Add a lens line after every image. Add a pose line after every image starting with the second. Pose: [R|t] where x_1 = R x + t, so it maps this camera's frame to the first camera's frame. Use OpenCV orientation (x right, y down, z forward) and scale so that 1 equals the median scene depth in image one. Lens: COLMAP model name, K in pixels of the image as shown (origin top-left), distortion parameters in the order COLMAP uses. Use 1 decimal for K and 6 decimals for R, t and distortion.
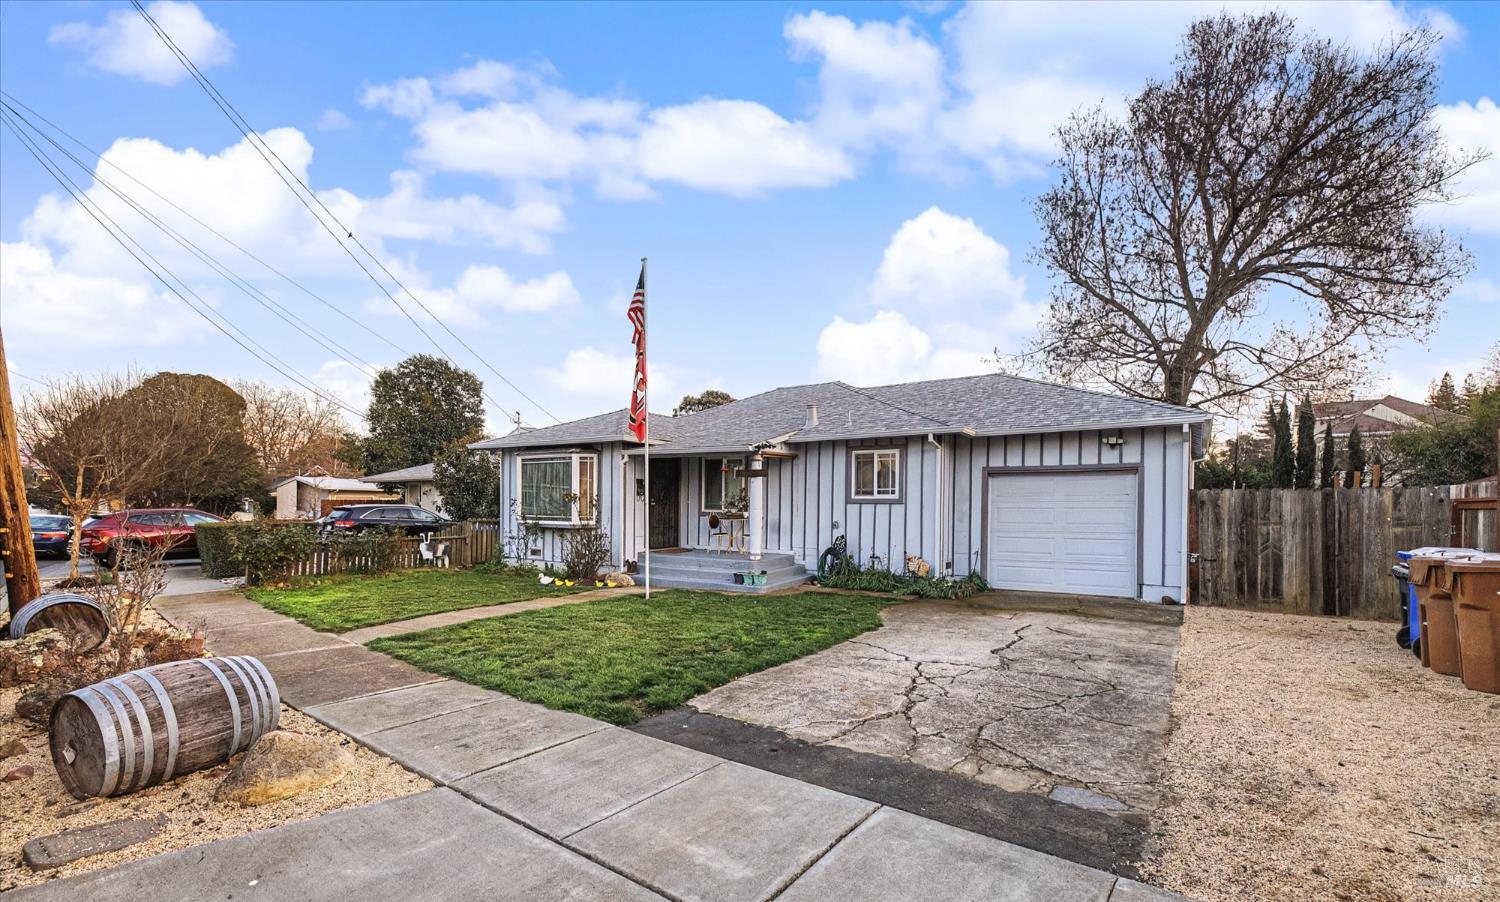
lens RADIAL K [[657.2, 0, 752.1], [0, 657.2, 510.2], [0, 0, 1]] dist [-0.000149, -0.000190]
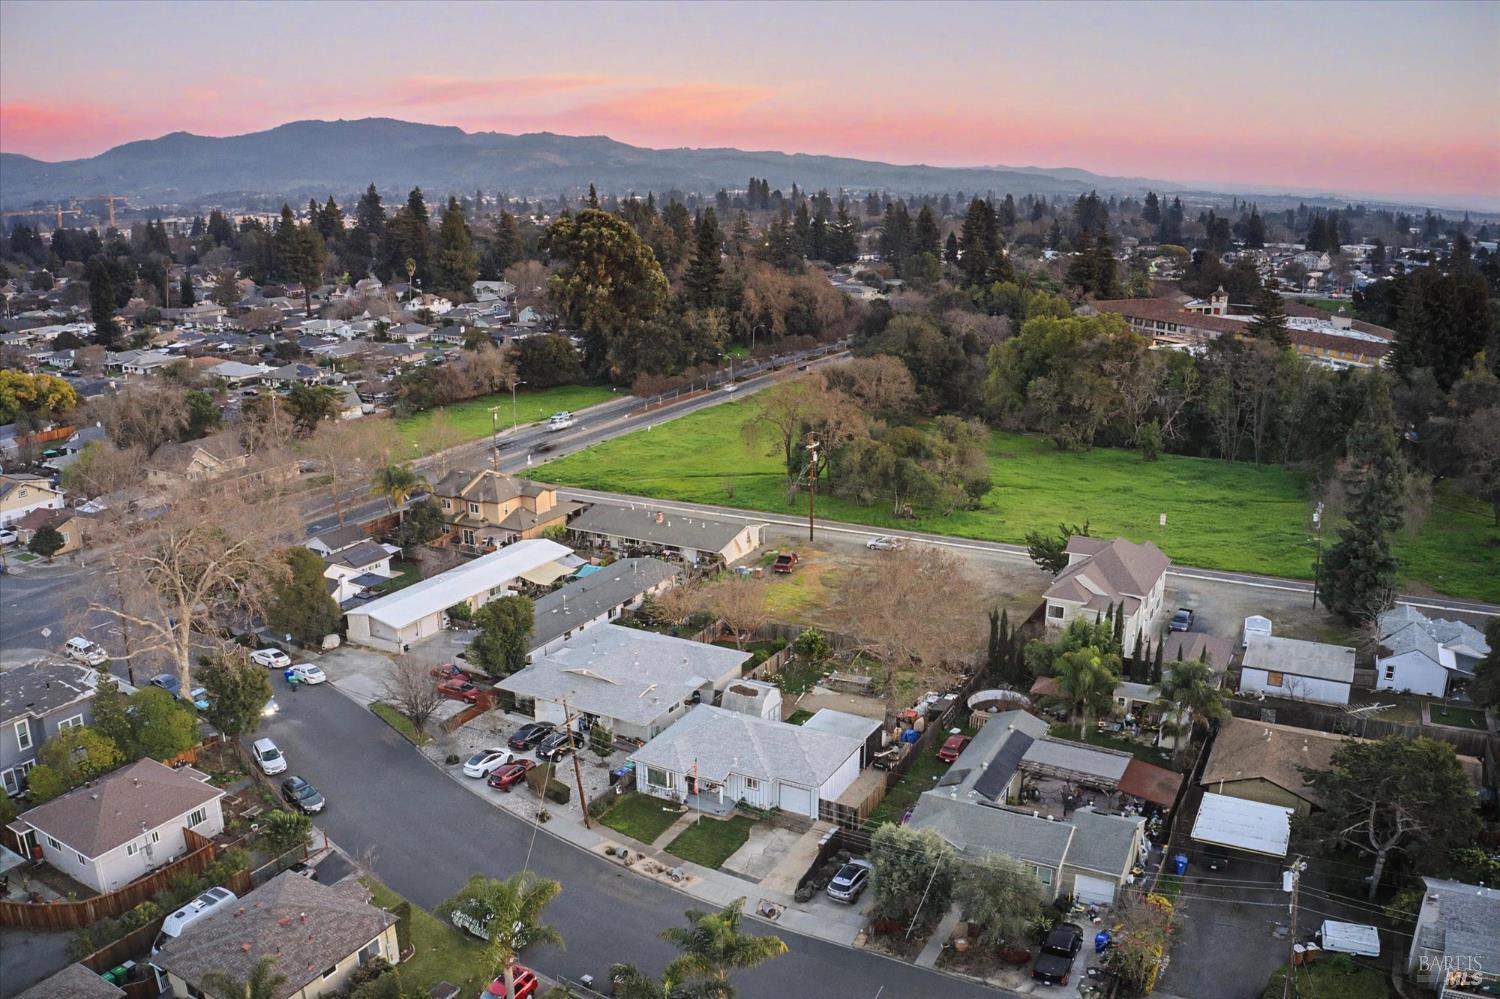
lens RADIAL K [[1190.3, 0, 750.0], [0, 1190.3, 499.5], [0, 0, 1]] dist [-0.074554, -0.000203]
pose [[0.994180, -0.036990, 0.101185, -0.459210], [0.010965, 0.969075, 0.246521, -3.337346], [-0.107174, -0.243977, 0.963841, -5.220228]]
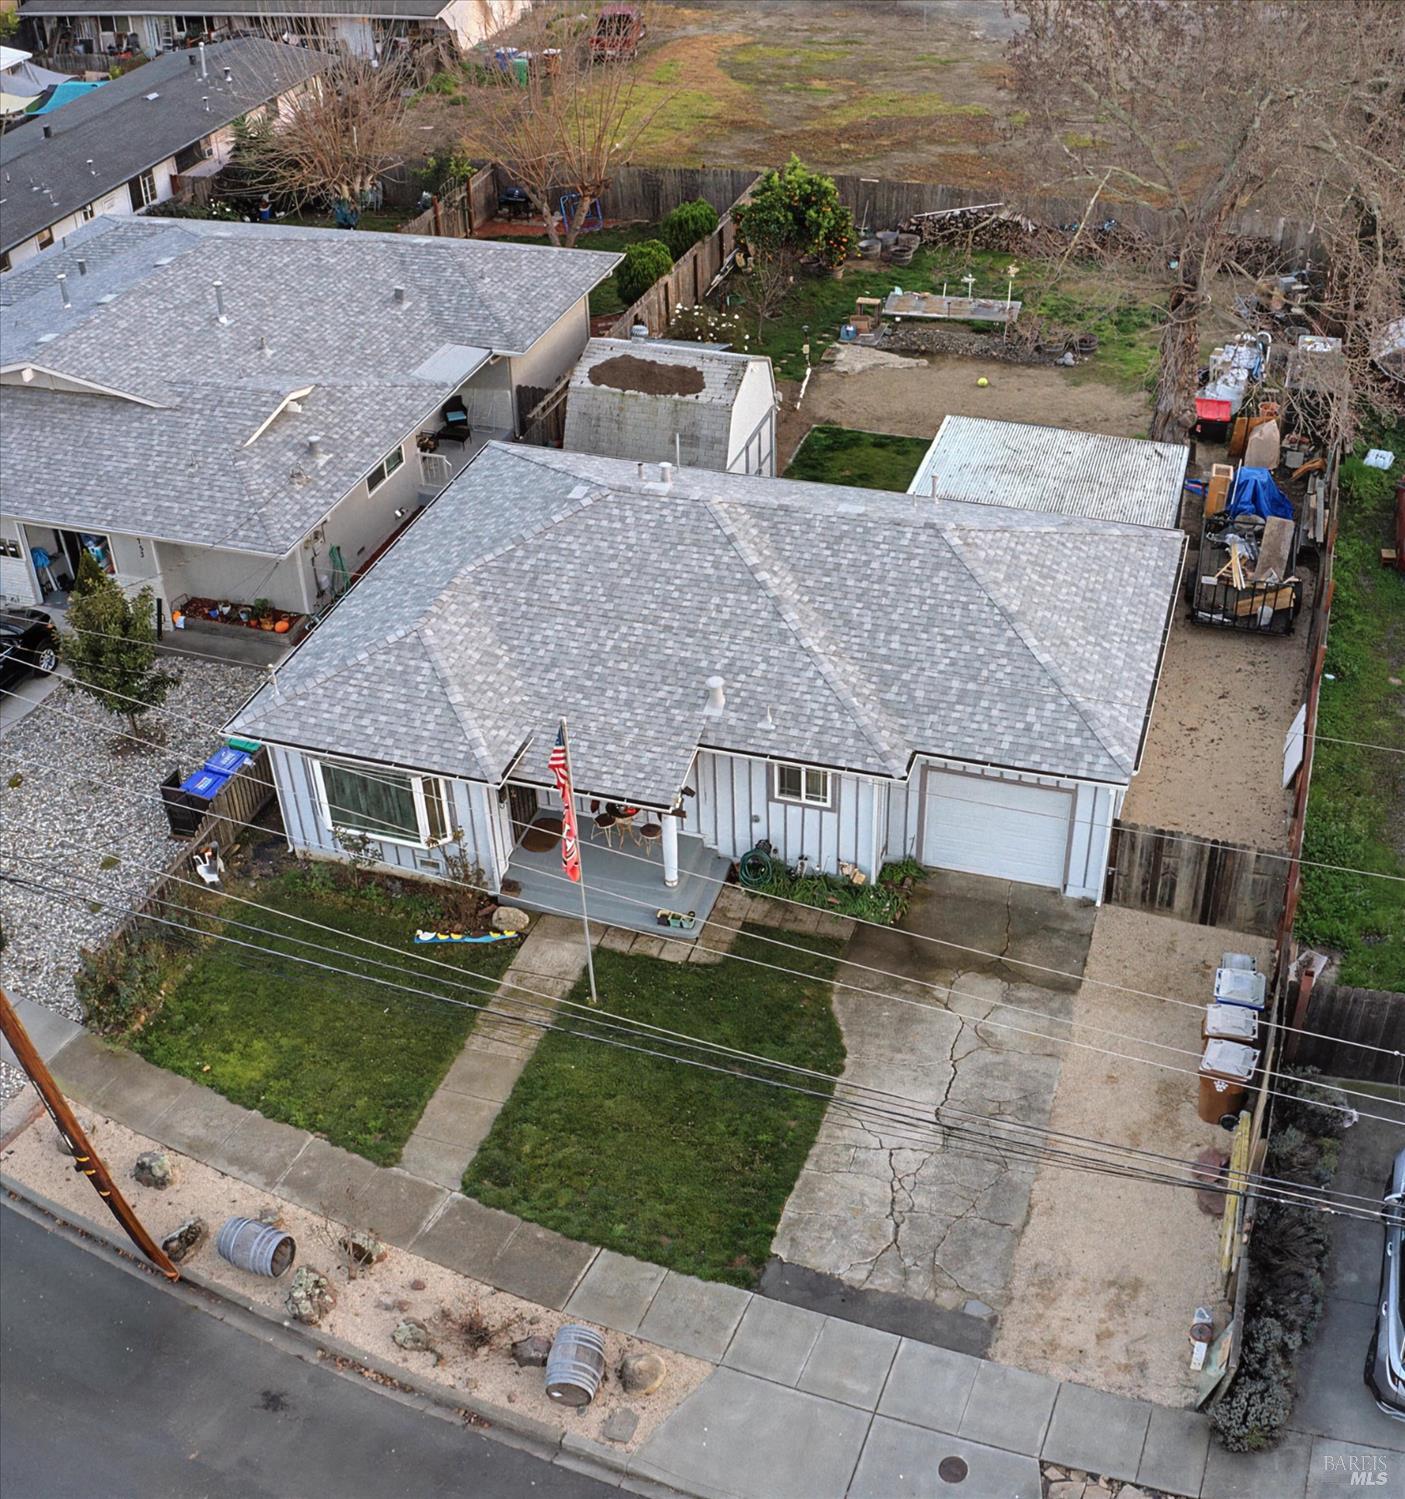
lens RADIAL K [[1774.2, 0, 702.5], [0, 1774.2, 749.5], [0, 0, 1]] dist [-0.171845, -0.004968]
pose [[0.961740, -0.189165, 0.198173, -0.385680], [0.040670, 0.813922, 0.579549, -1.420667], [-0.270928, -0.549316, 0.790474, -0.759946]]
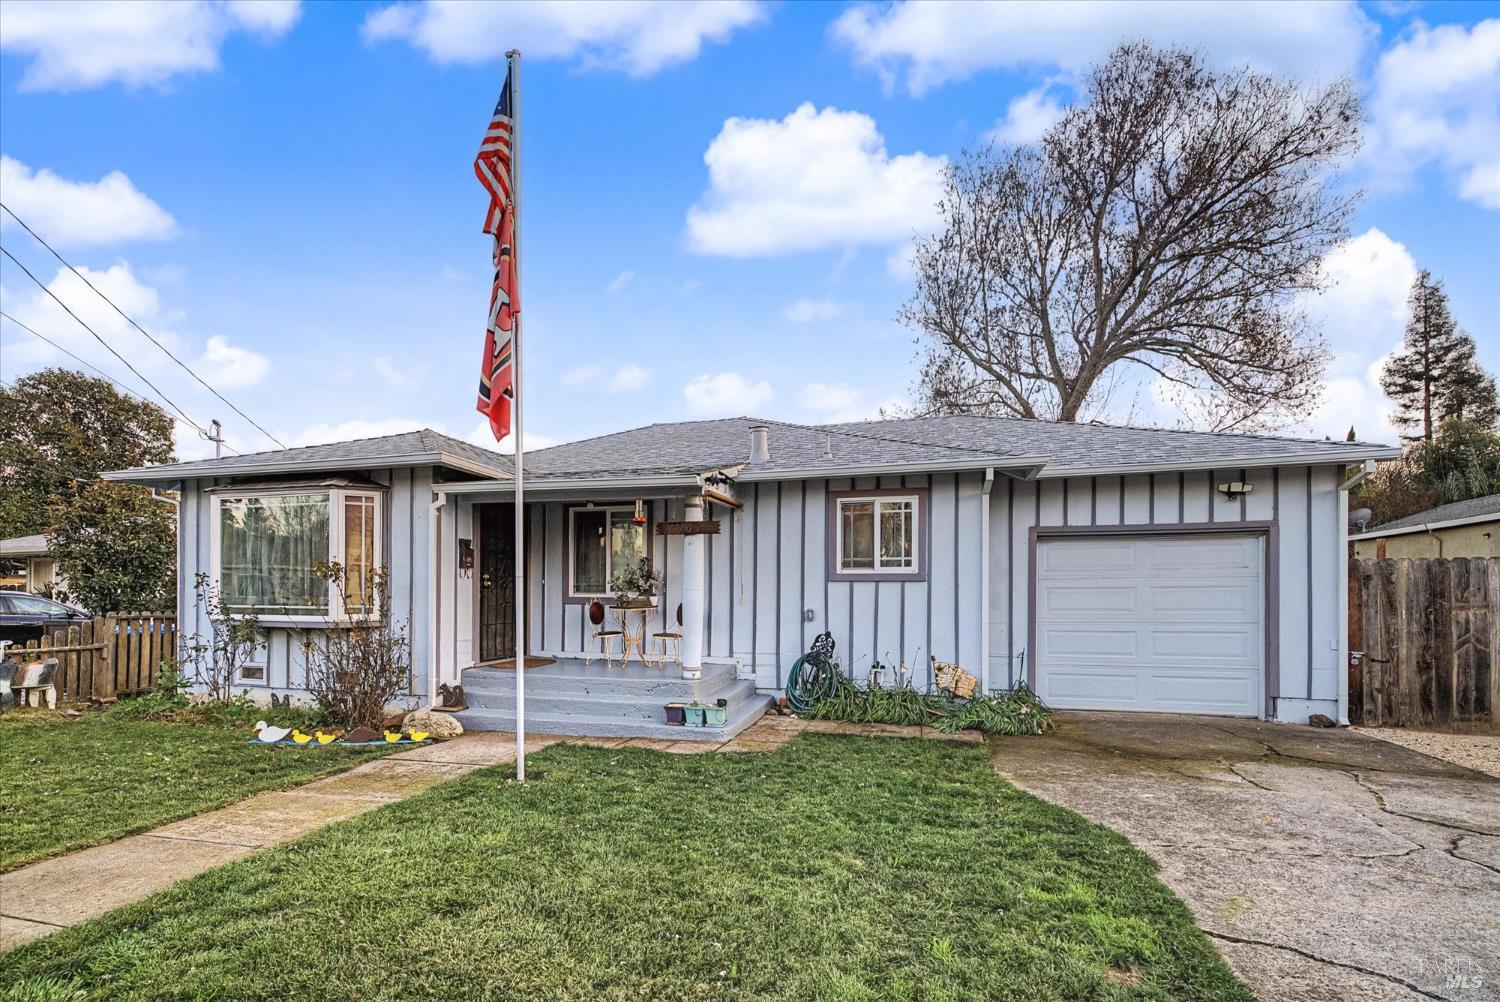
lens RADIAL K [[674.6, 0, 739.5], [0, 674.6, 594.1], [0, 0, 1]] dist [0.001134, 0.000595]
pose [[0.956993, -0.003104, 0.290095, -0.126099], [0.005420, 0.999960, -0.007181, 0.006045], [-0.290061, 0.008445, 0.956971, 0.418077]]
